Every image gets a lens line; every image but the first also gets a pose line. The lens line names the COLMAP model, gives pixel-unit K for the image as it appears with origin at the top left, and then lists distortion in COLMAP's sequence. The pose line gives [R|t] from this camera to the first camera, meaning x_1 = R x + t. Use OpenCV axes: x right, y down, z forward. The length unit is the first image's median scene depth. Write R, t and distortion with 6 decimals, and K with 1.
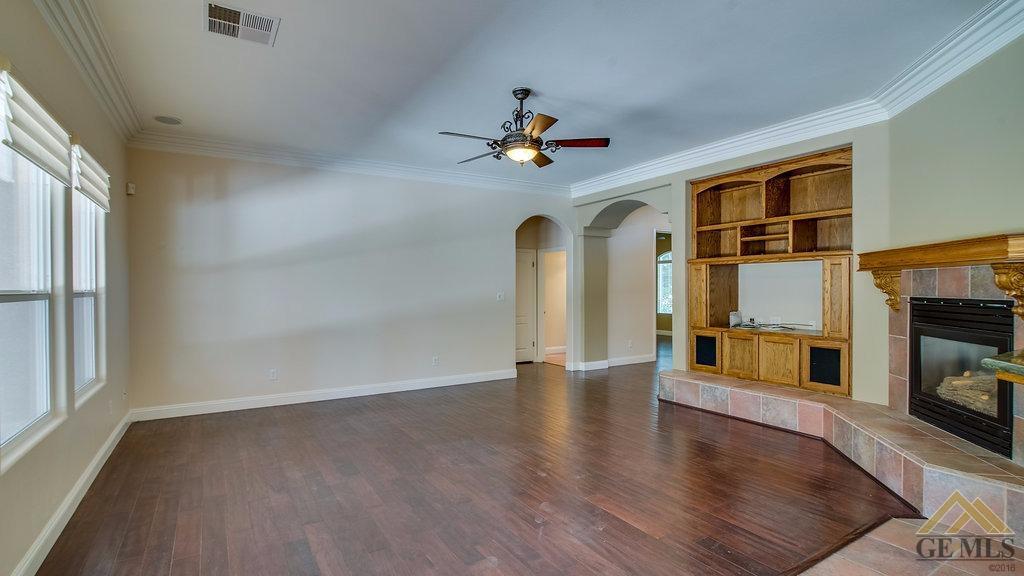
lens RADIAL K [[480.7, 0, 505.3], [0, 480.7, 292.9], [0, 0, 1]] dist [-0.017142, 0.000083]
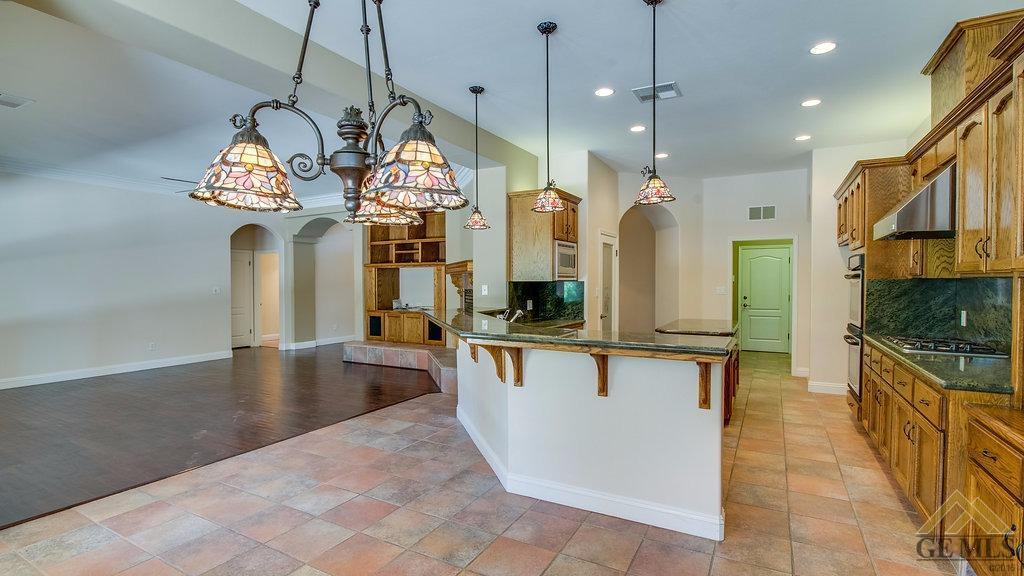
lens RADIAL K [[480.7, 0, 505.3], [0, 480.7, 292.9], [0, 0, 1]] dist [-0.017142, 0.000083]
pose [[0.868306, -0.006590, 0.495986, 0.031534], [0.002448, 0.999956, 0.009002, 0.005544], [-0.496024, -0.006602, 0.868284, -0.490541]]
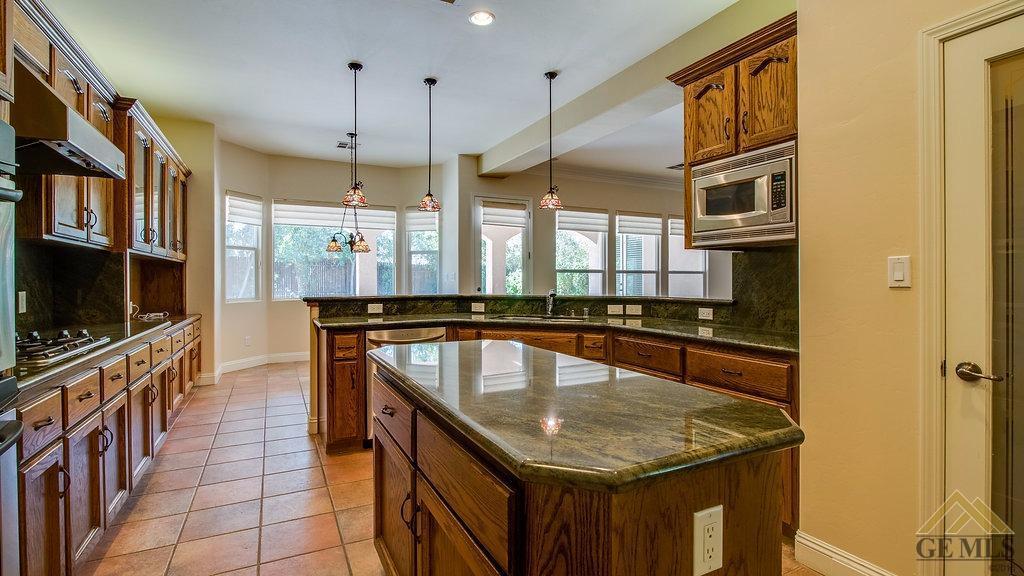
lens RADIAL K [[480.7, 0, 505.3], [0, 480.7, 292.9], [0, 0, 1]] dist [-0.017142, 0.000083]
pose [[-0.089501, 0.033607, -0.995420, 1.067796], [-0.011901, 0.999323, 0.034809, 0.020441], [0.995916, 0.014962, -0.089040, 0.129472]]
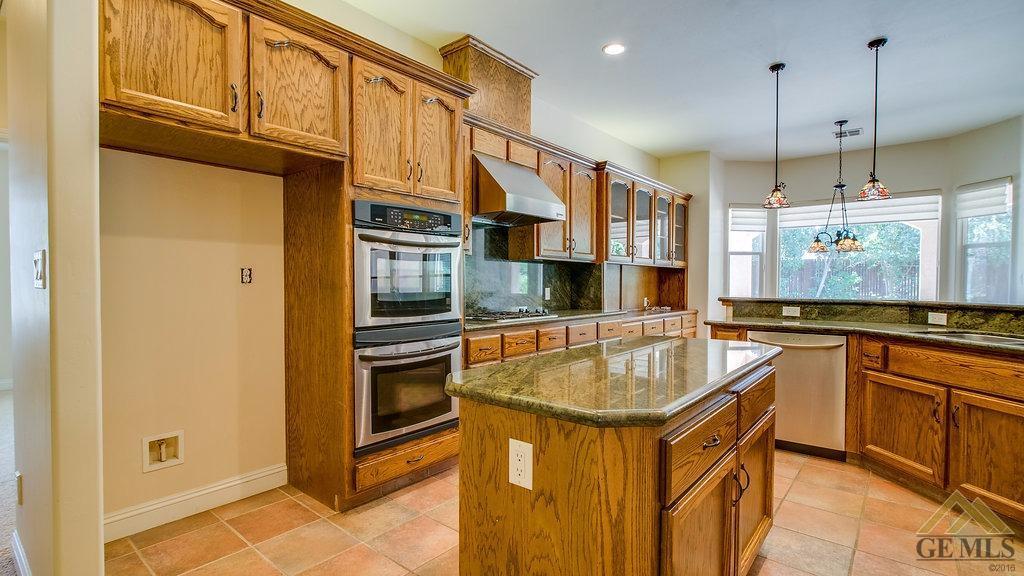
lens RADIAL K [[472.9, 0, 508.9], [0, 472.9, 295.5], [0, 0, 1]] dist [0.001766, 0.000348]
pose [[-0.944124, 0.014364, -0.329276, 0.989258], [0.000004, 0.999050, 0.043572, 0.017992], [0.329589, 0.041136, -0.943228, 0.376451]]
